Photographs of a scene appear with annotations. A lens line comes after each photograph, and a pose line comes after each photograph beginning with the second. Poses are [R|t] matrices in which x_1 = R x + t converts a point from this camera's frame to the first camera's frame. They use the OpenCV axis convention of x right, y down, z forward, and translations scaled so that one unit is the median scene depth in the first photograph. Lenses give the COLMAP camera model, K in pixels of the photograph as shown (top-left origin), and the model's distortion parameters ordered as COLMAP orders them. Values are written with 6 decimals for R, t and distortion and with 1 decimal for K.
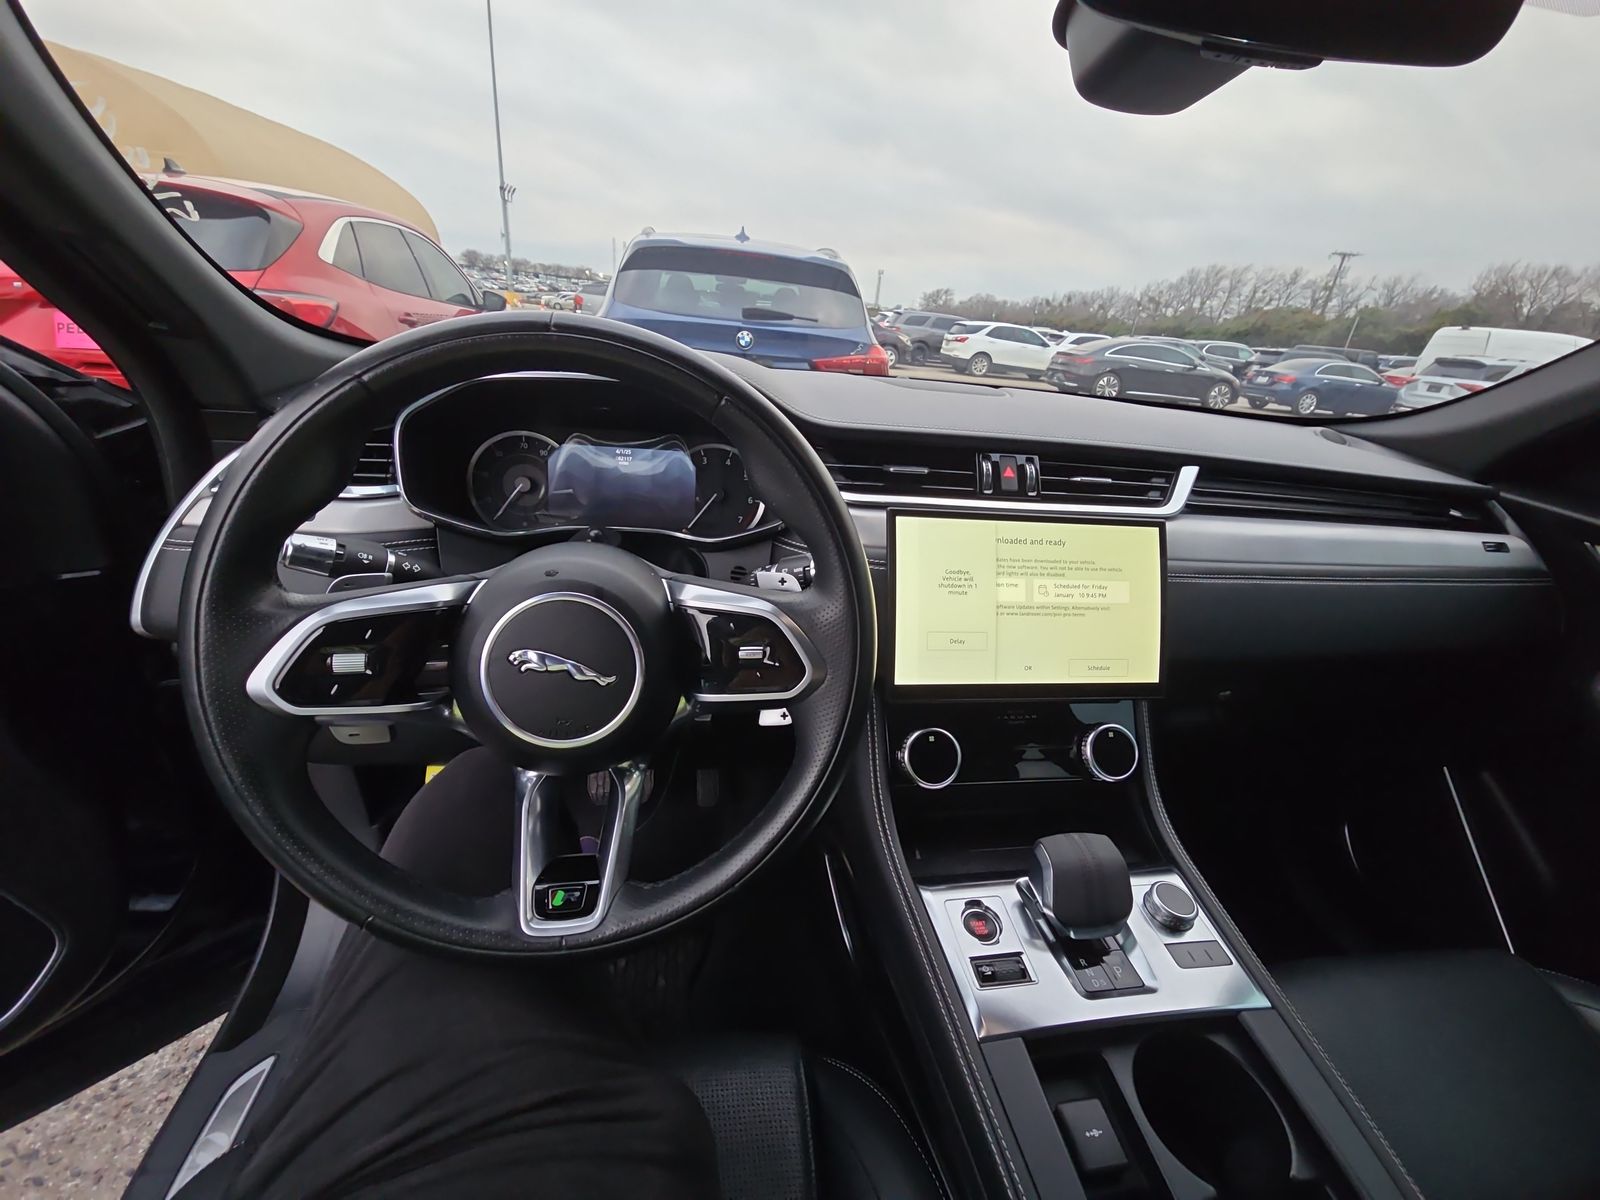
lens RADIAL K [[646.4, 0, 799.3], [0, 646.4, 613.4], [0, 0, 1]] dist [0.000905, -0.010637]
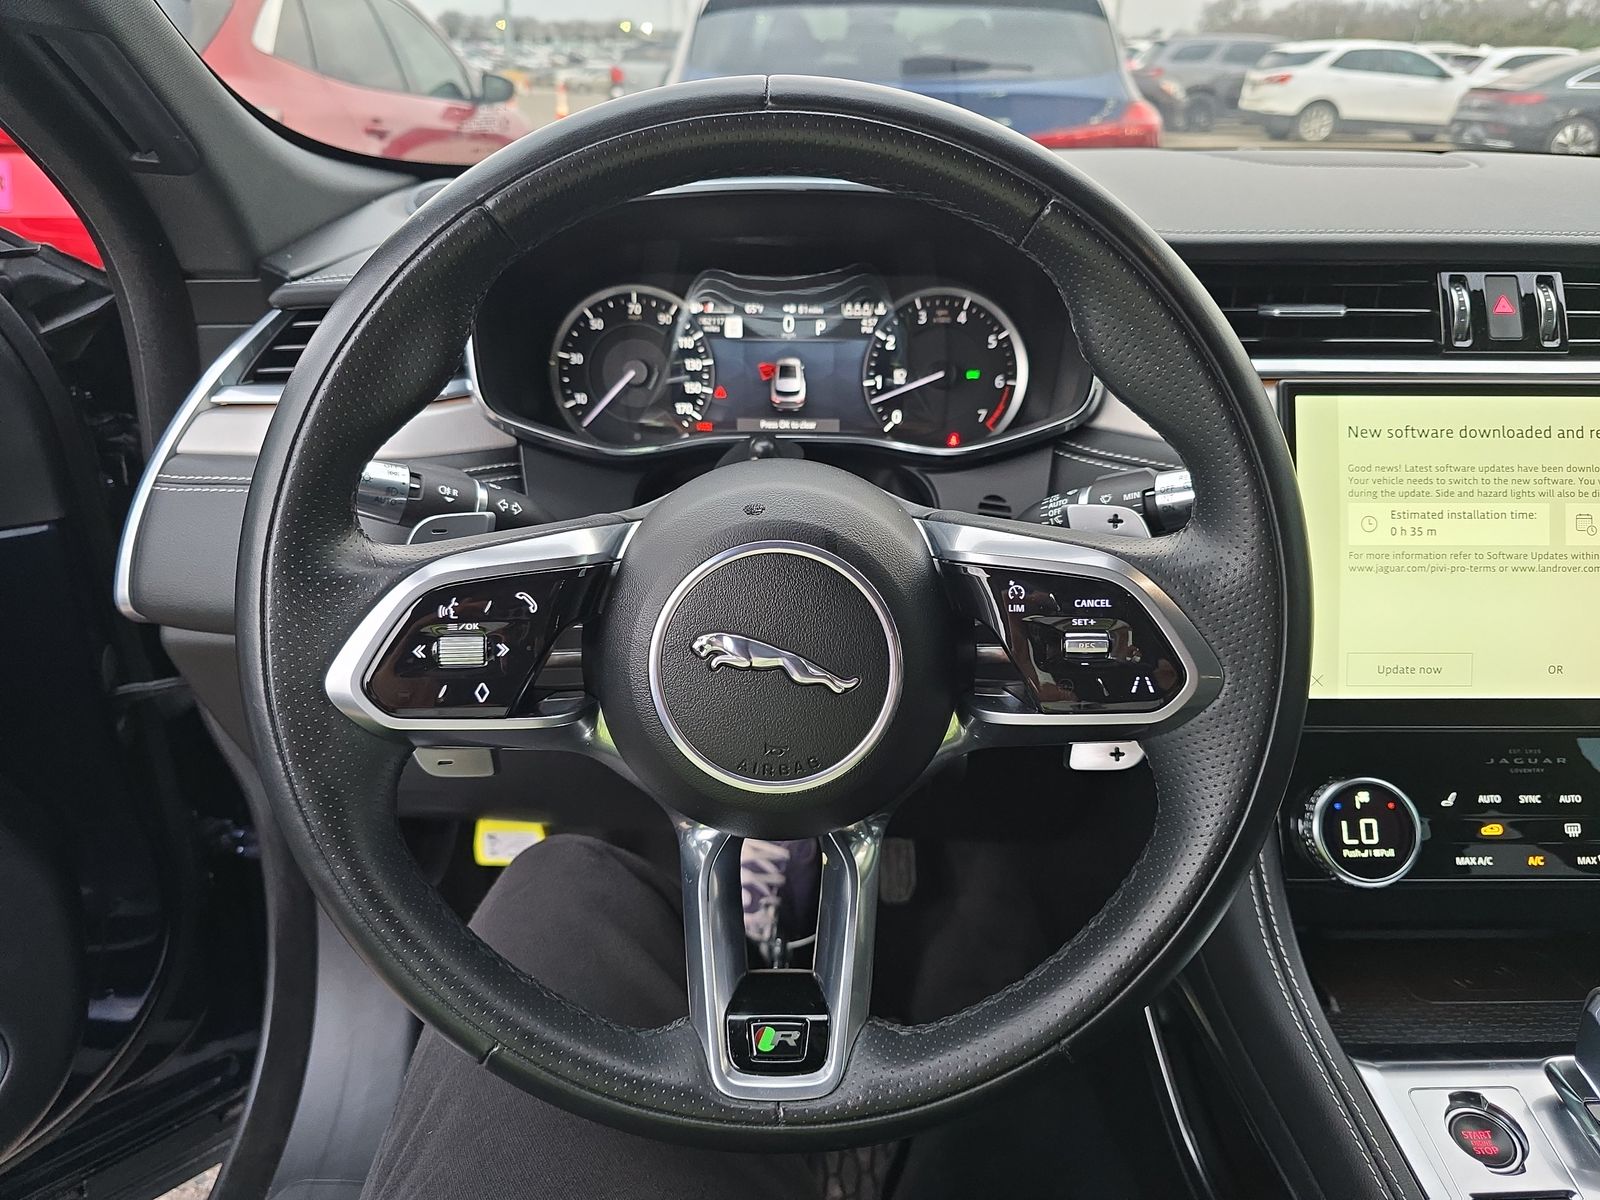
lens RADIAL K [[1096.8, 0, 762.6], [0, 1096.8, 596.8], [0, 0, 1]] dist [0.004753, -0.029155]
pose [[0.980875, -0.009001, -0.194429, -0.124990], [0.011411, 0.999871, 0.011279, 0.007094], [0.194302, -0.013282, 0.980852, -0.012748]]
